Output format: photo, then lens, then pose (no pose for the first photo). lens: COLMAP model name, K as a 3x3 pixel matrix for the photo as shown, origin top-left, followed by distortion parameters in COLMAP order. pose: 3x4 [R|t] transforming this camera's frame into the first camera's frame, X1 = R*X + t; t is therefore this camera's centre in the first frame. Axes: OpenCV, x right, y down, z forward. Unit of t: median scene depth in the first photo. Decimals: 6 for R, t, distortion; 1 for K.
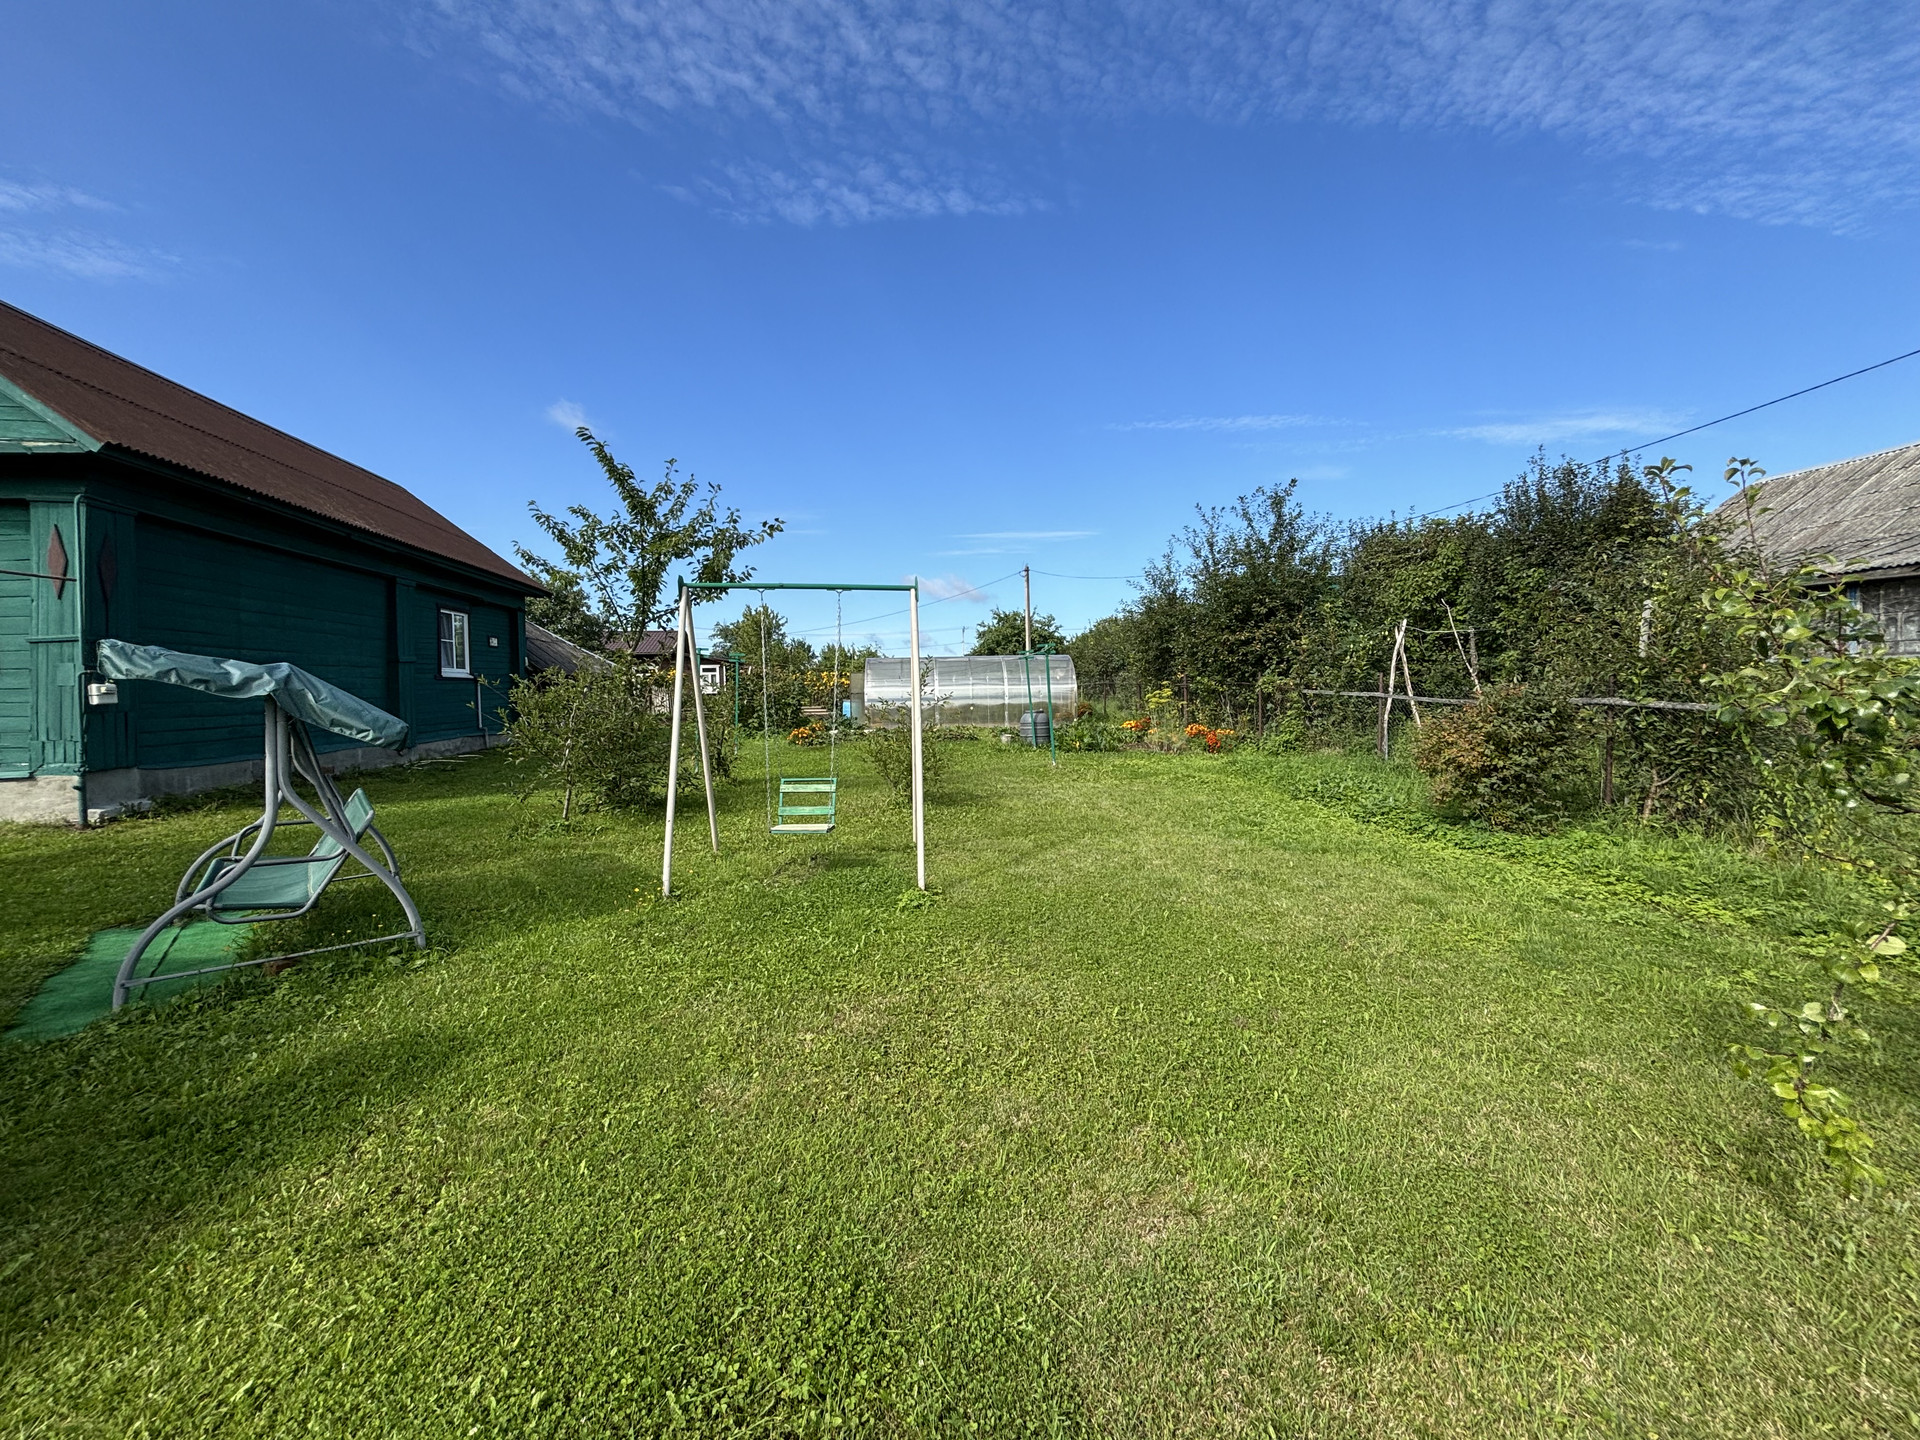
lens RADIAL K [[773.2, 0, 954.1], [0, 773.2, 711.3], [0, 0, 1]] dist [0.001078, -0.000701]
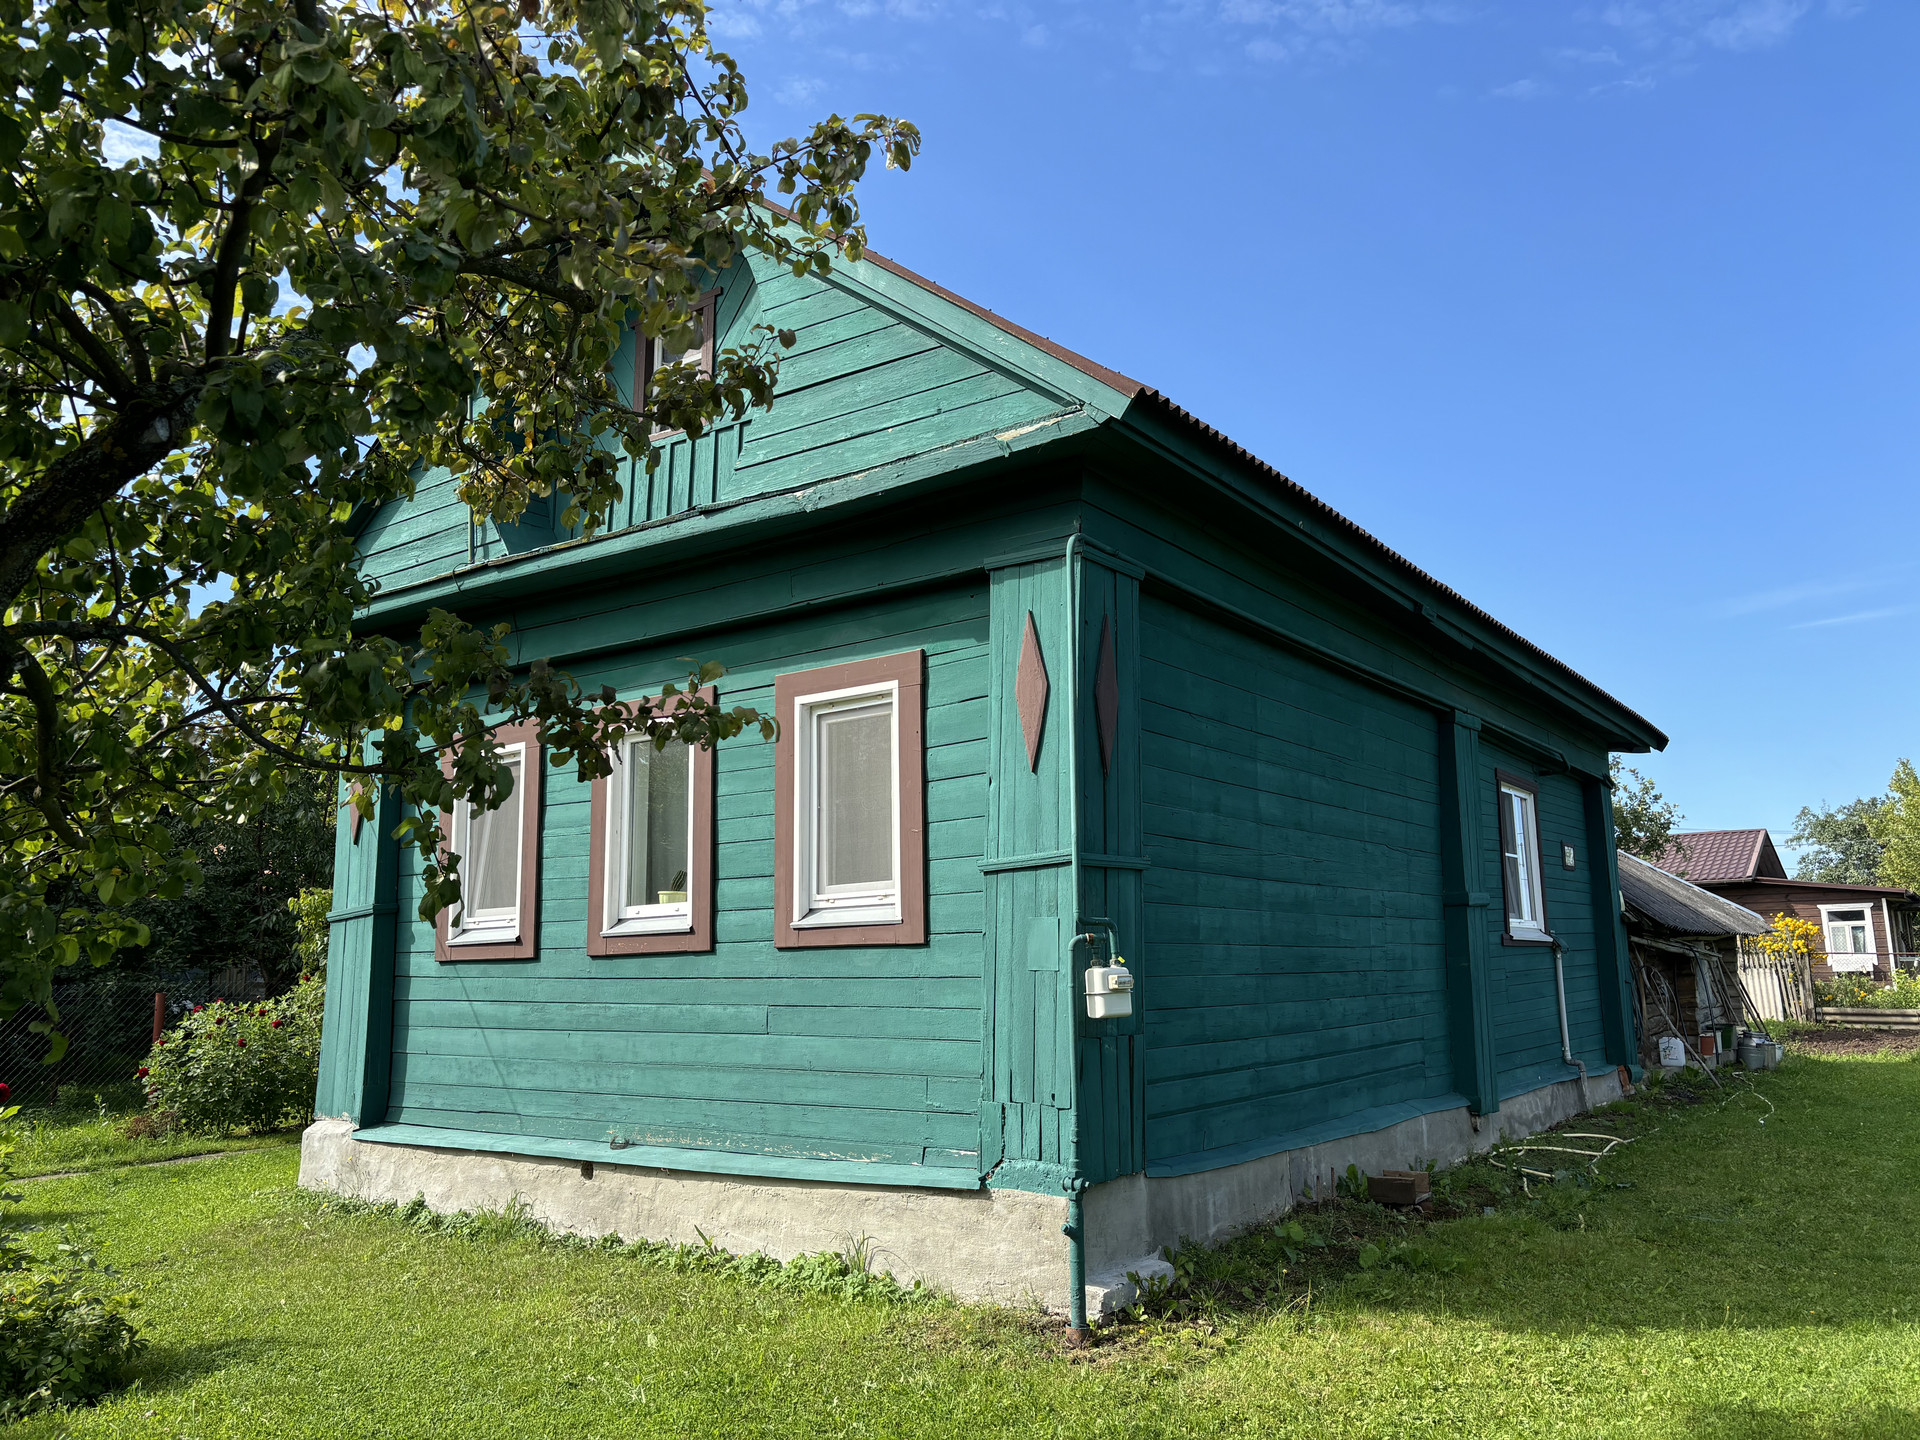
lens RADIAL K [[1453.6, 0, 958.2], [0, 1453.6, 679.0], [0, 0, 1]] dist [0.027145, -0.004545]
pose [[0.729860, -0.132750, -0.670584, -0.530787], [-0.014709, 0.977687, -0.209553, -0.018633], [0.683439, 0.162808, 0.711621, 0.313443]]
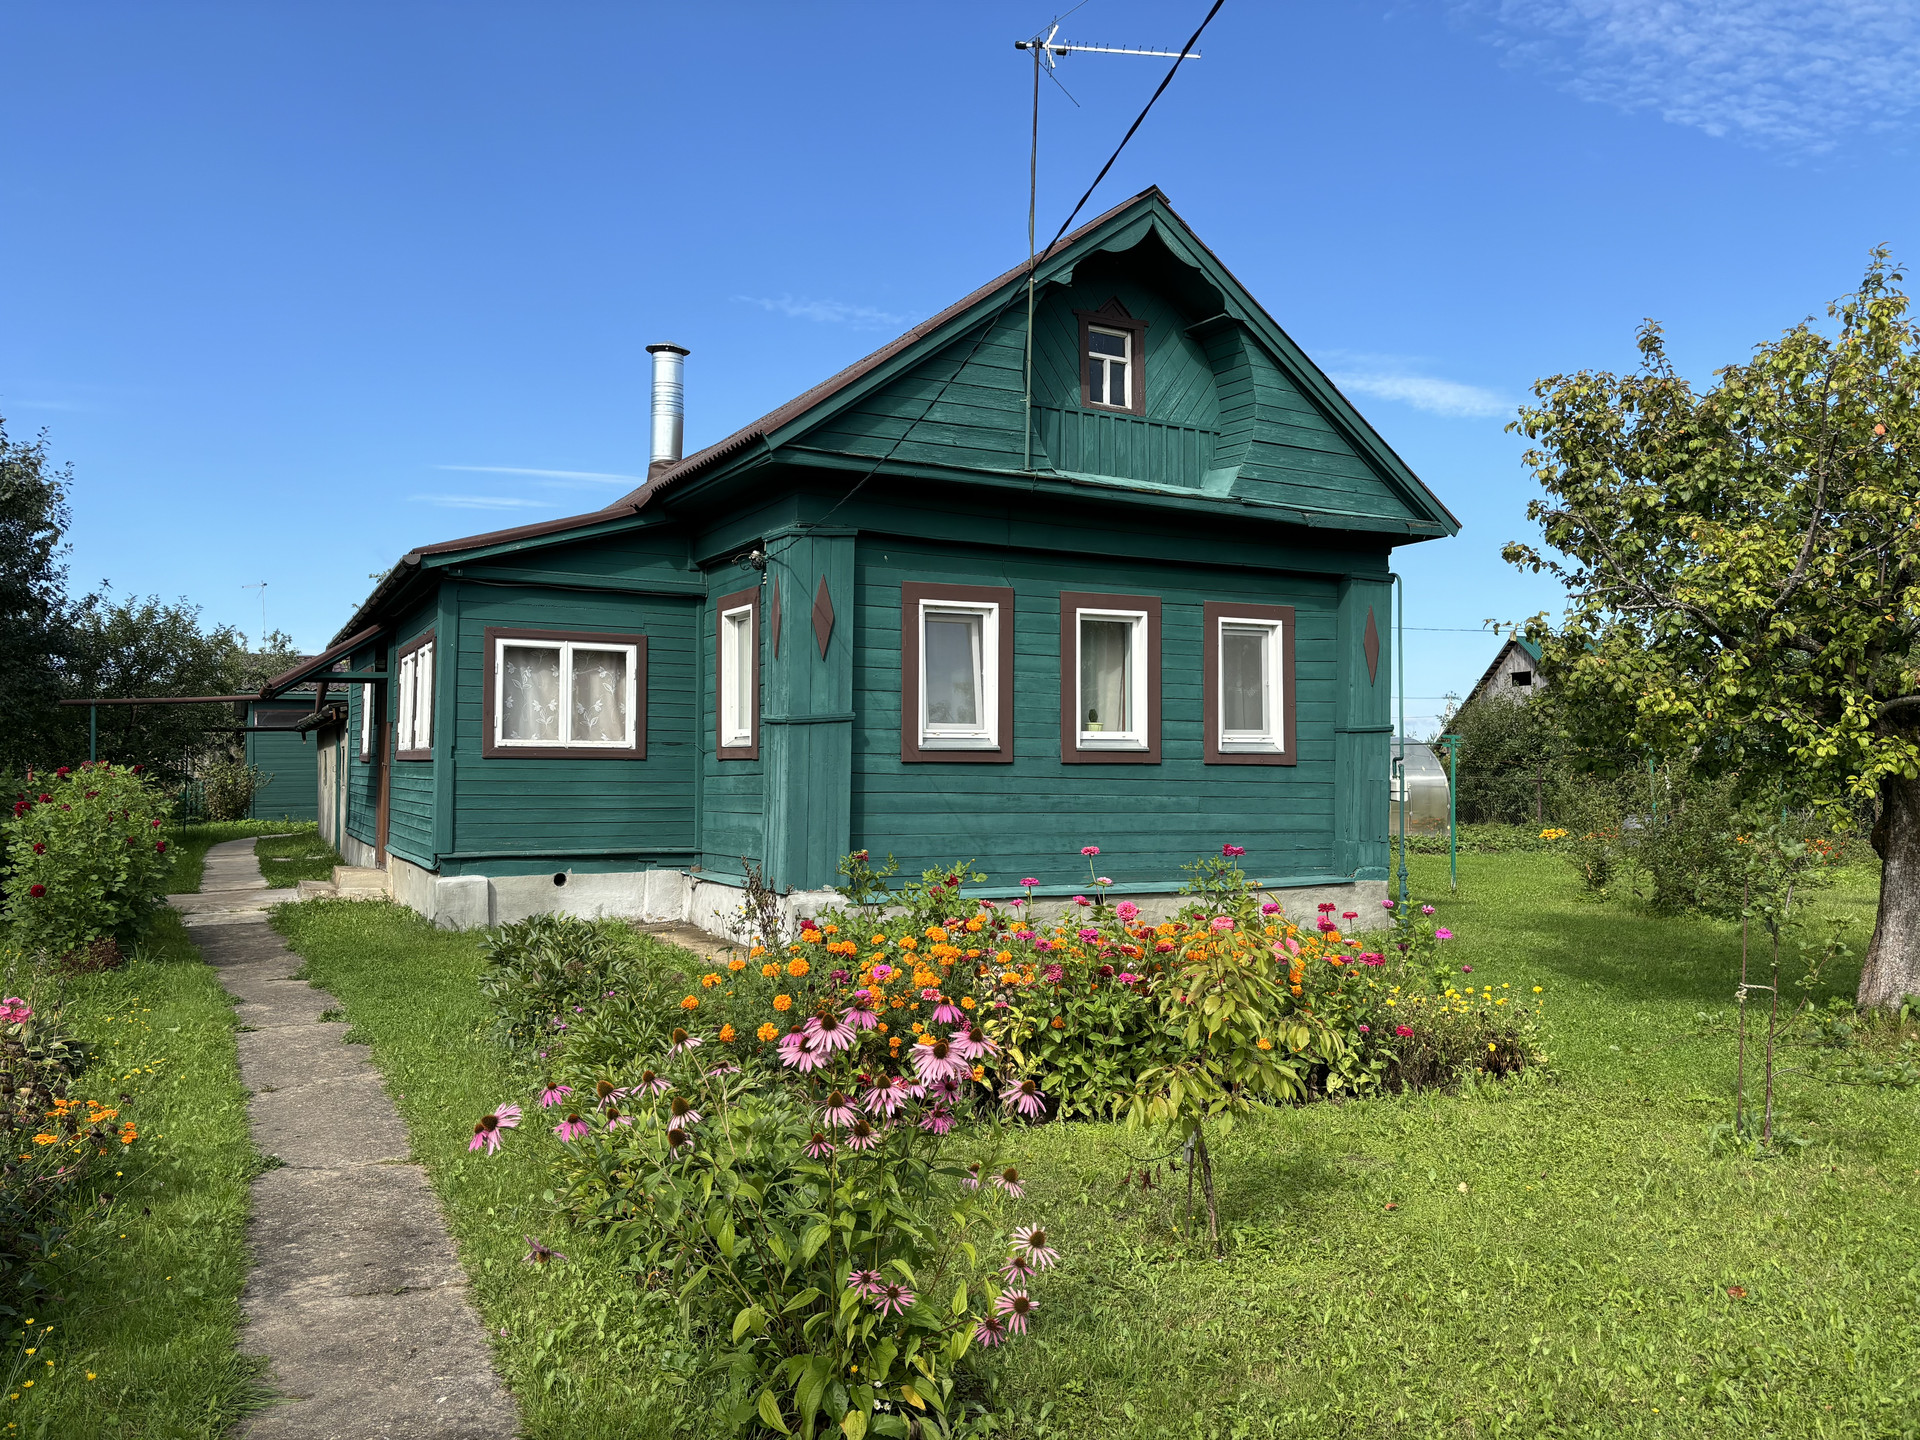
lens RADIAL K [[1453.6, 0, 963.7], [0, 1453.6, 708.7], [0, 0, 1]] dist [0.027145, -0.004545]
pose [[0.942291, 0.036689, 0.332779, -1.821730], [-0.013937, 0.997414, -0.070503, 0.007523], [-0.334506, 0.061797, 0.940365, -0.366291]]
